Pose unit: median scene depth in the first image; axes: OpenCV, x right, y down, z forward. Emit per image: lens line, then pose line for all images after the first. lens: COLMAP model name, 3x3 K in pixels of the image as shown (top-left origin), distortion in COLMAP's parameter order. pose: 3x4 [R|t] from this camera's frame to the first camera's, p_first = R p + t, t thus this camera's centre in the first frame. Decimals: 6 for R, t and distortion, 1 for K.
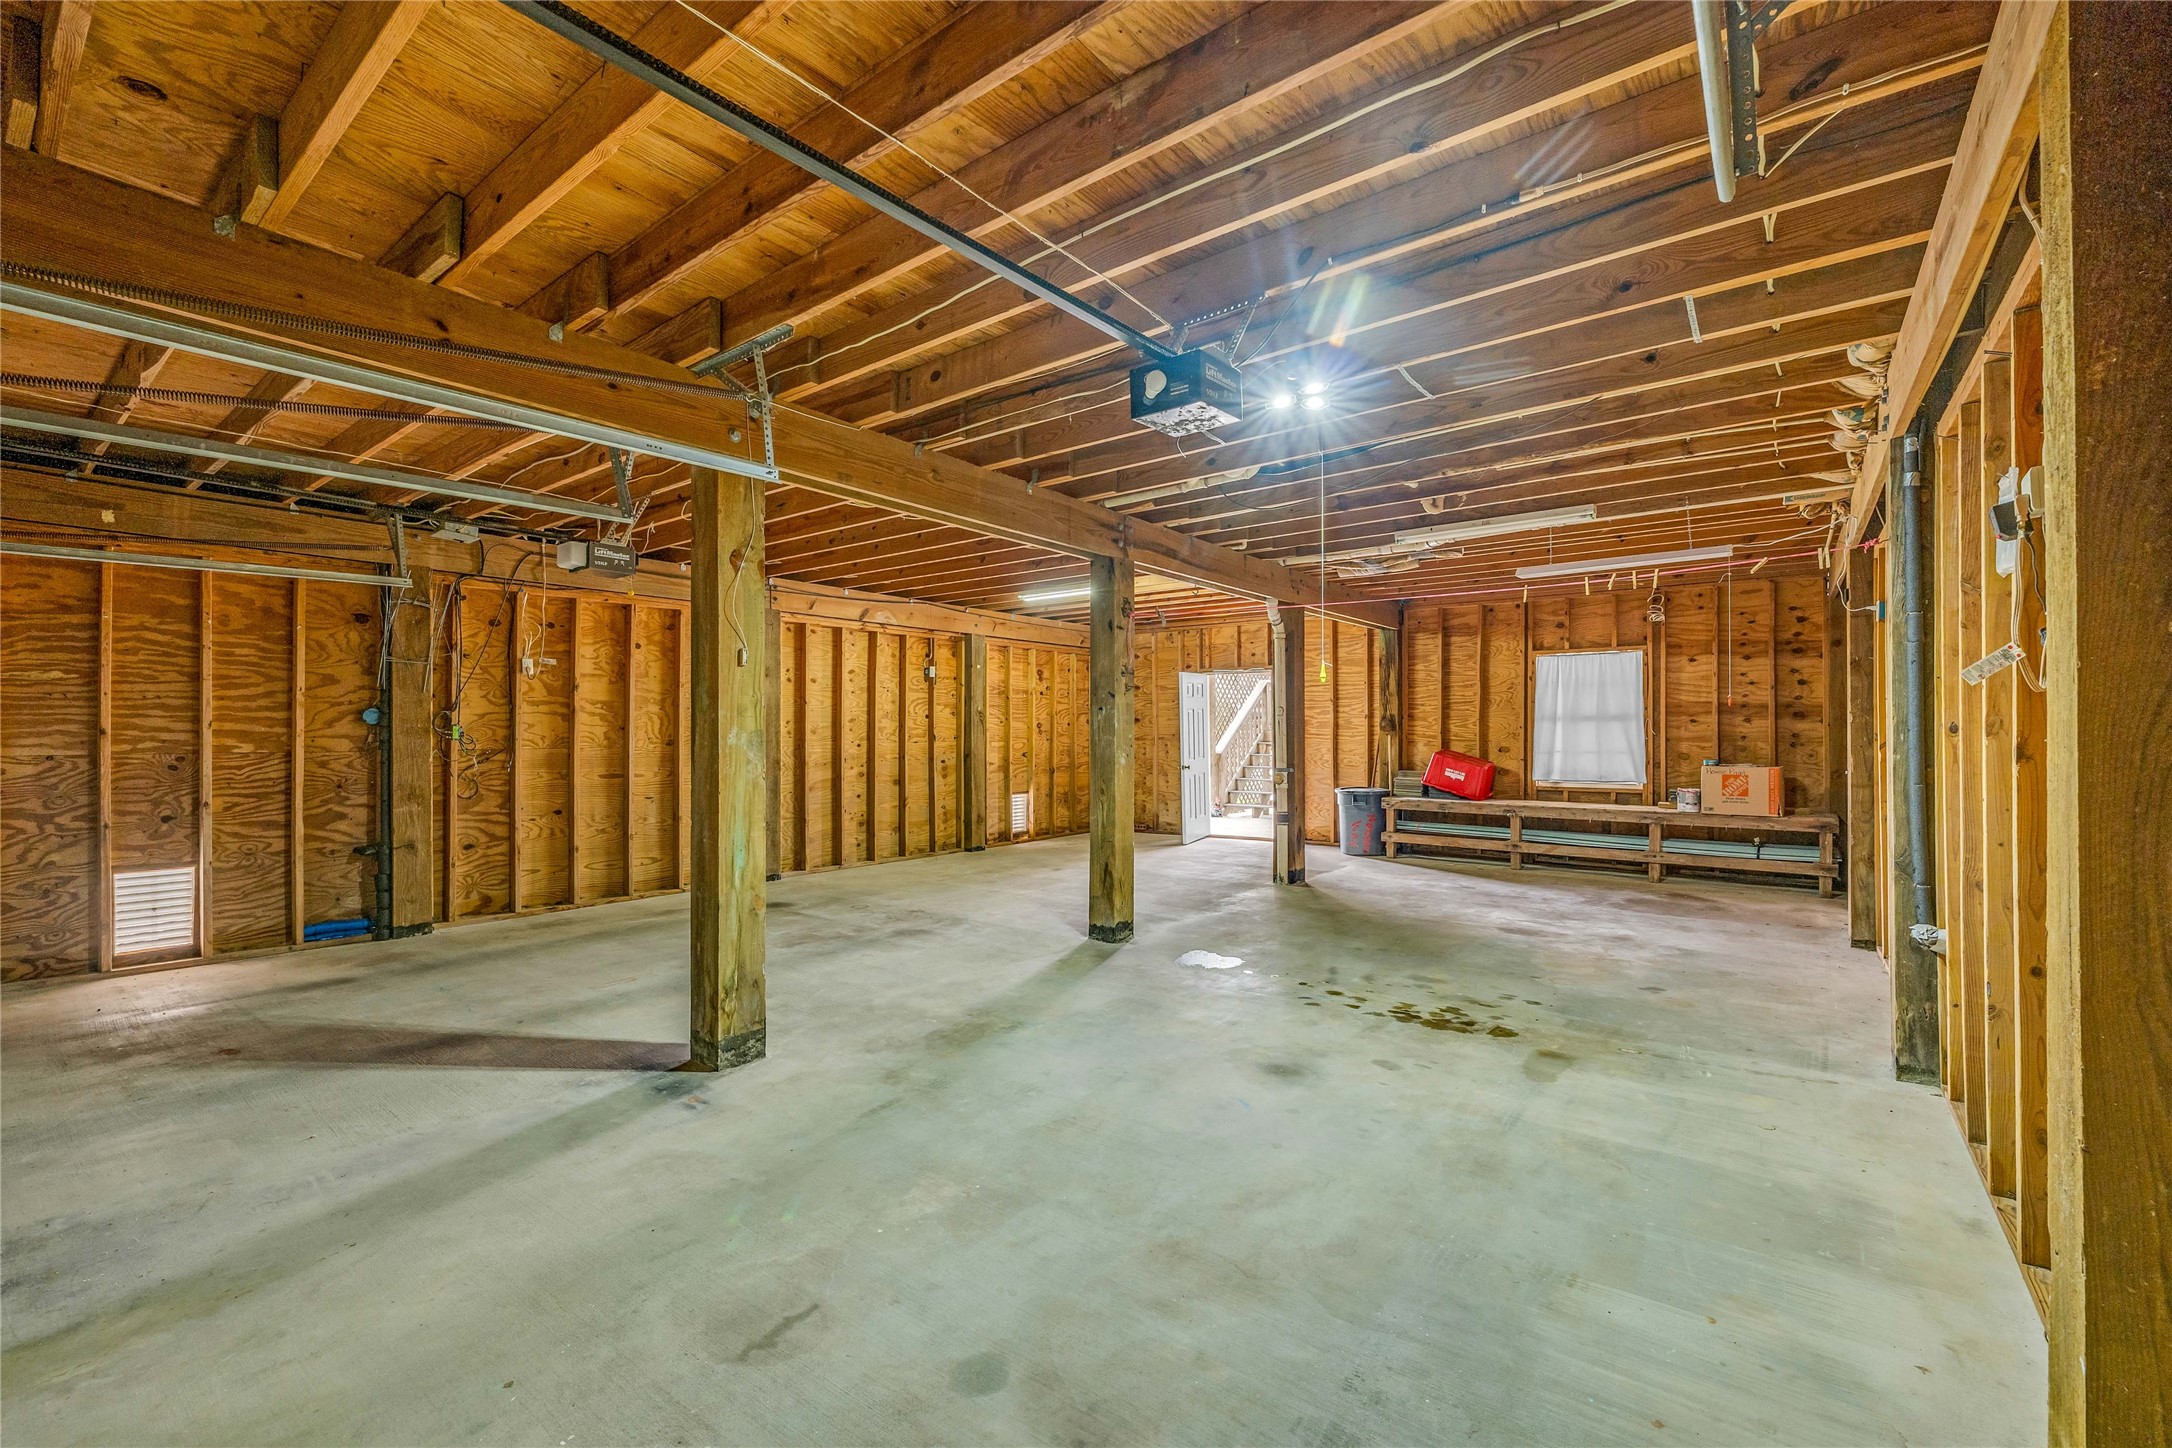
lens RADIAL K [[904.5, 0, 1076.8], [0, 904.5, 725.6], [0, 0, 1]] dist [-0.005633, 0.000473]
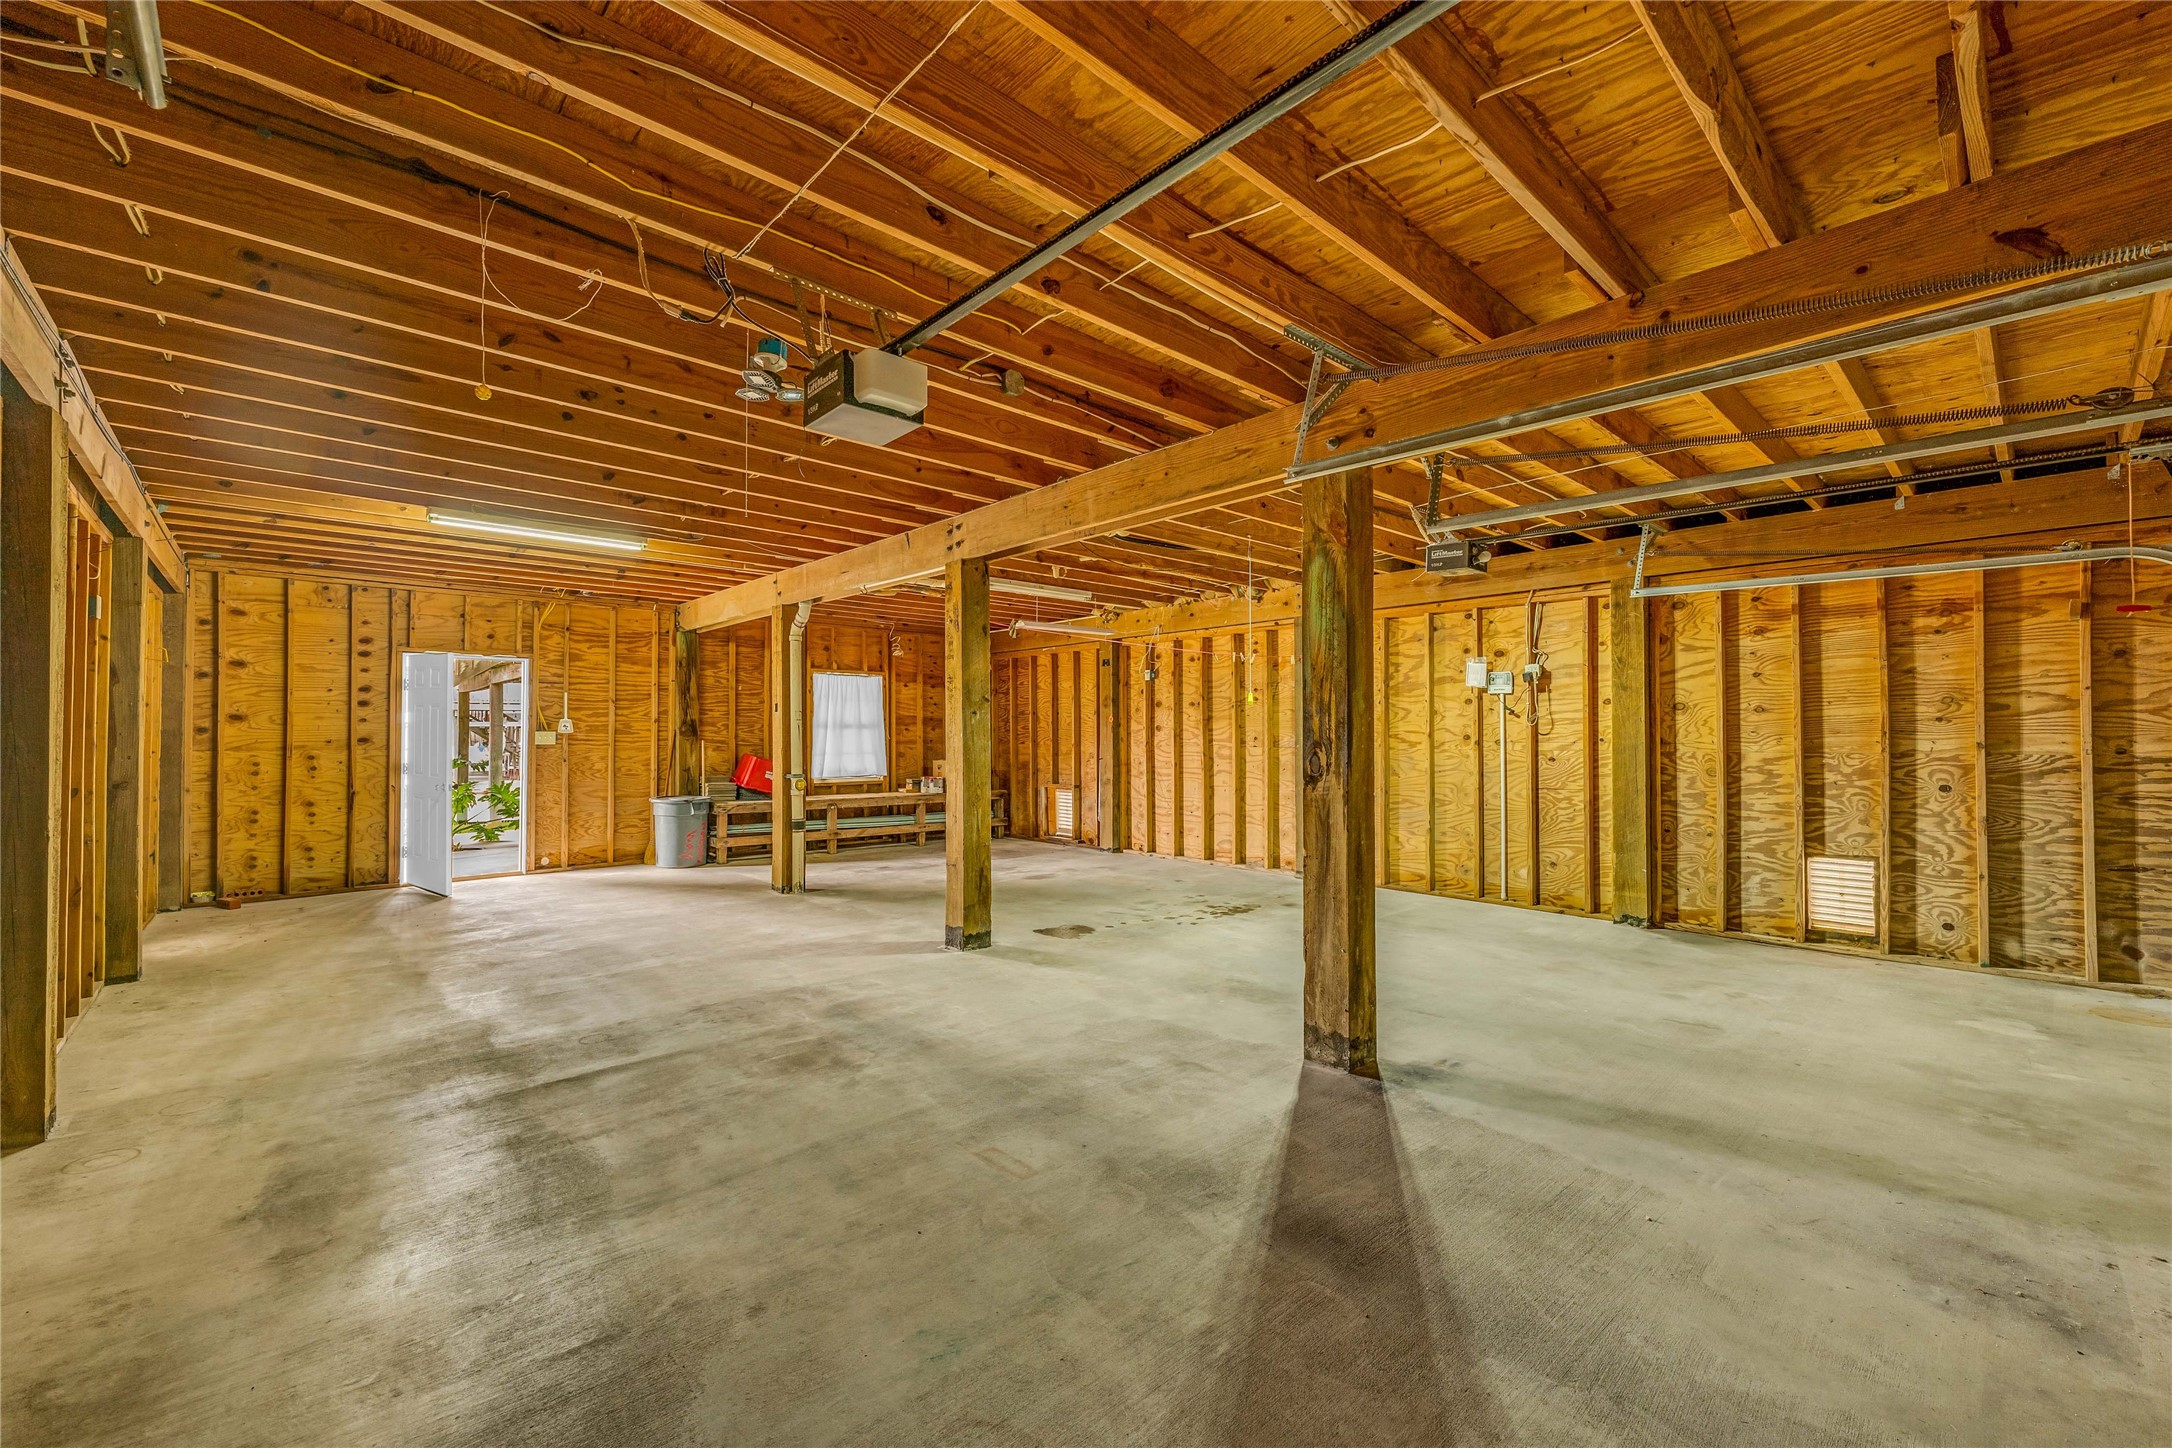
lens RADIAL K [[904.5, 0, 1078.4], [0, 904.5, 723.5], [0, 0, 1]] dist [-0.005633, 0.000473]
pose [[0.162535, 0.014727, 0.986593, -1.108663], [-0.005533, 0.999886, -0.014014, 0.006956], [-0.986687, -0.003181, 0.162598, 0.871012]]
